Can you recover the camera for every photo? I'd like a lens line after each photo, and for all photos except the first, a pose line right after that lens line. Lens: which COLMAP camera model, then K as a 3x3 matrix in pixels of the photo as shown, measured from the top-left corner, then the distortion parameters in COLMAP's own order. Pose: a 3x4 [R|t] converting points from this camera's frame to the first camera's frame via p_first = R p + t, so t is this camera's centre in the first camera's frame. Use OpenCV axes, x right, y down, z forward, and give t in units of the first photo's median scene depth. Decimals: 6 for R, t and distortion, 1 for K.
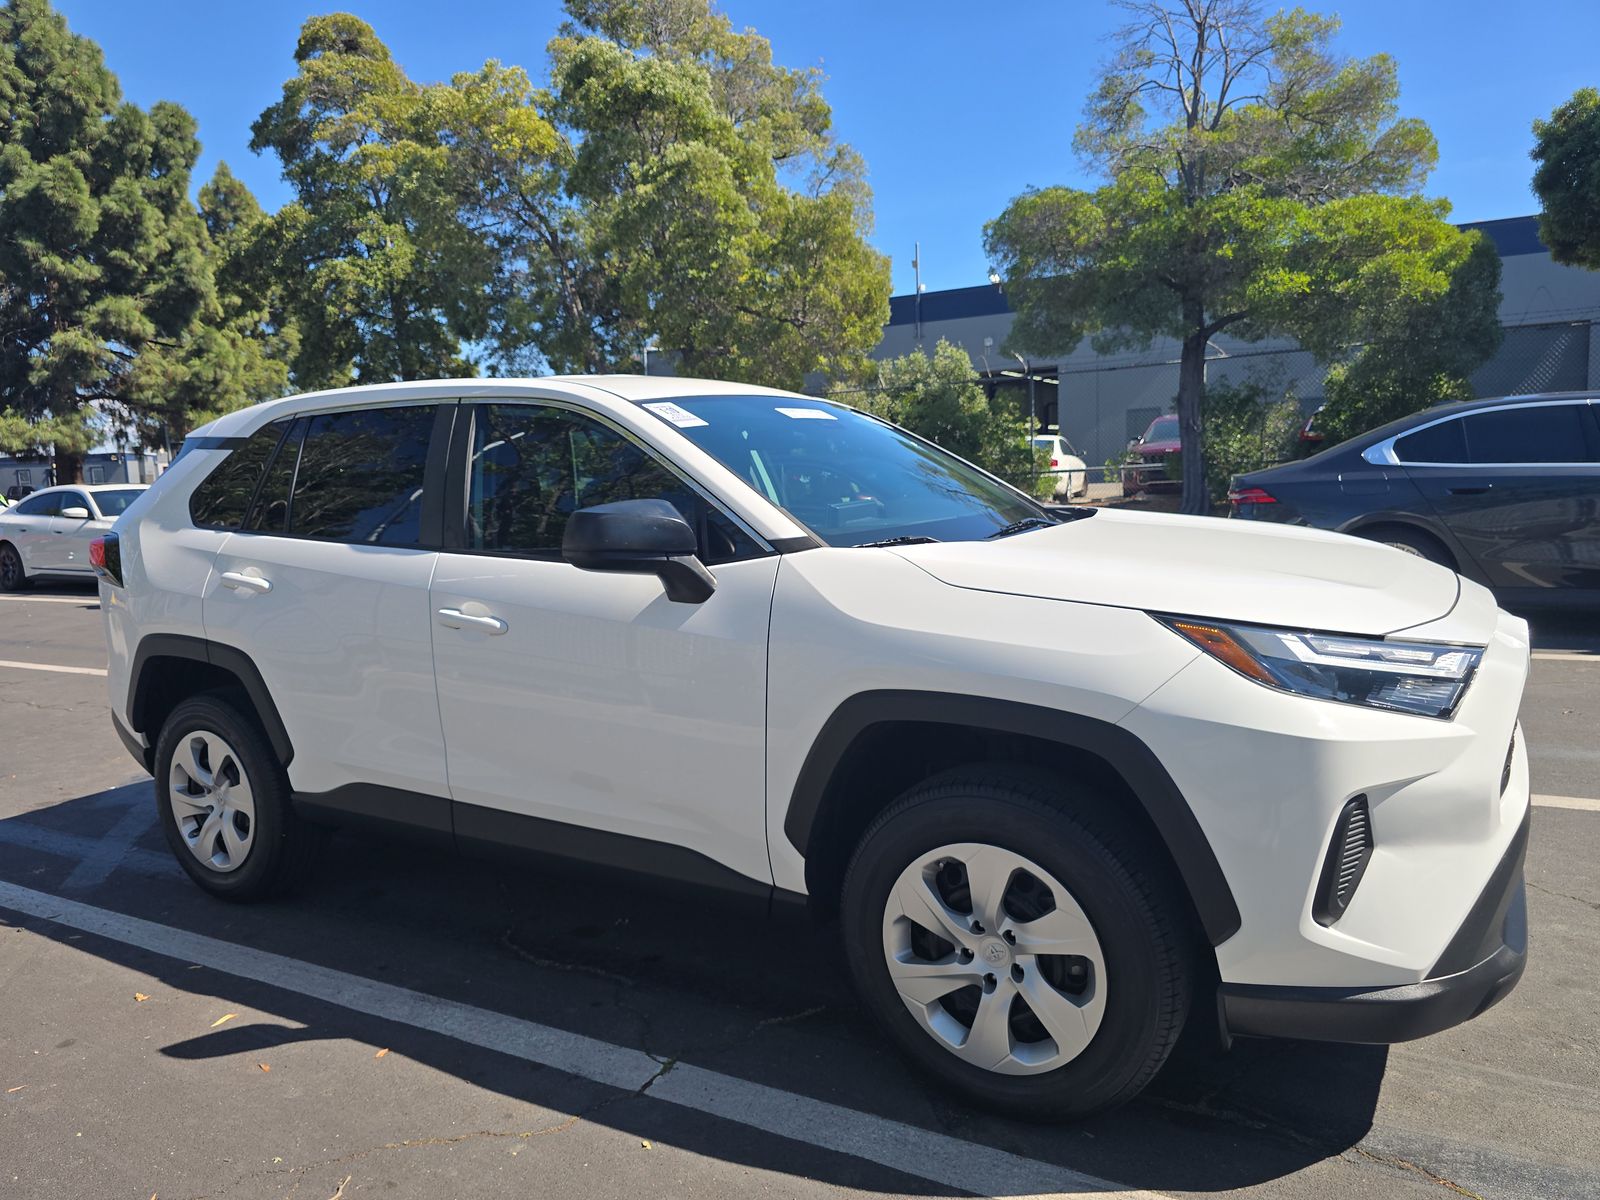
lens RADIAL K [[1054.3, 0, 800.0], [0, 1054.3, 600.0], [0, 0, 1]] dist [0.042083, -0.034426]
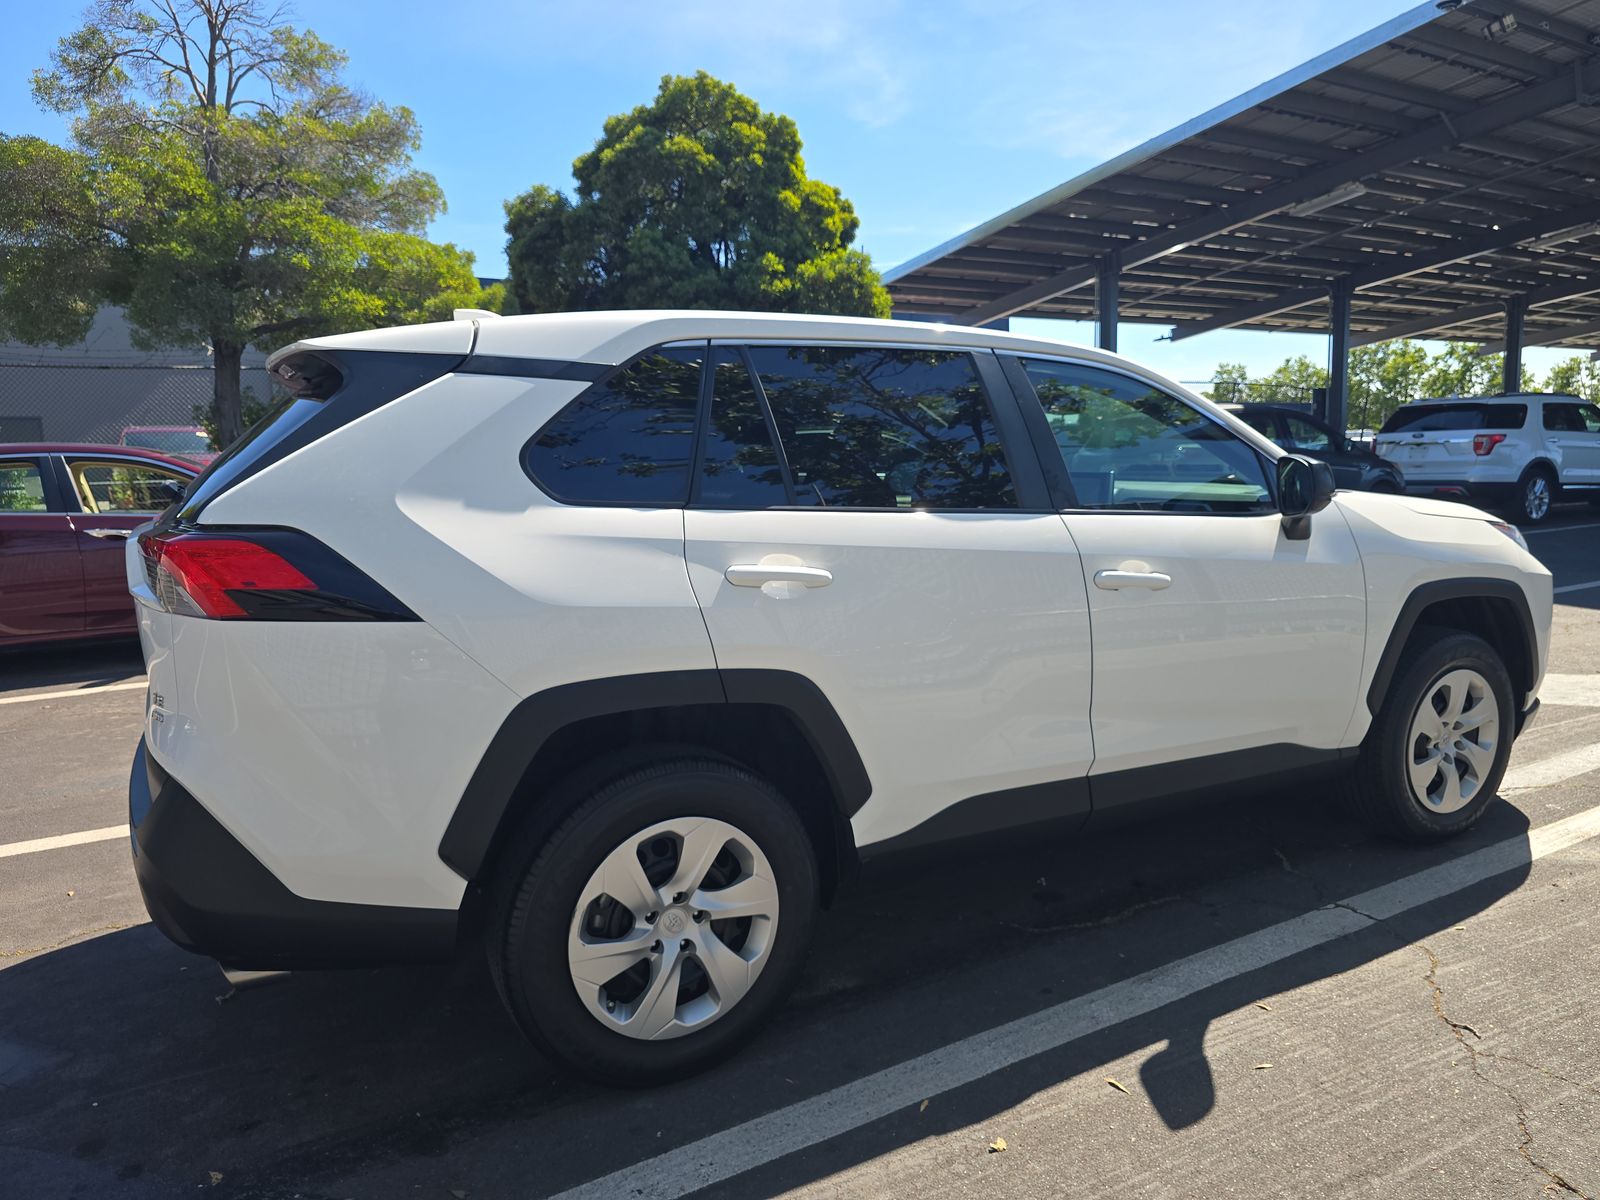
lens RADIAL K [[1054.3, 0, 800.0], [0, 1054.3, 600.0], [0, 0, 1]] dist [0.042083, -0.034426]
pose [[0.526949, -0.084851, 0.845651, -0.613446], [0.105458, 0.993842, 0.034006, -0.012719], [-0.843329, 0.071261, 0.532652, 0.346235]]
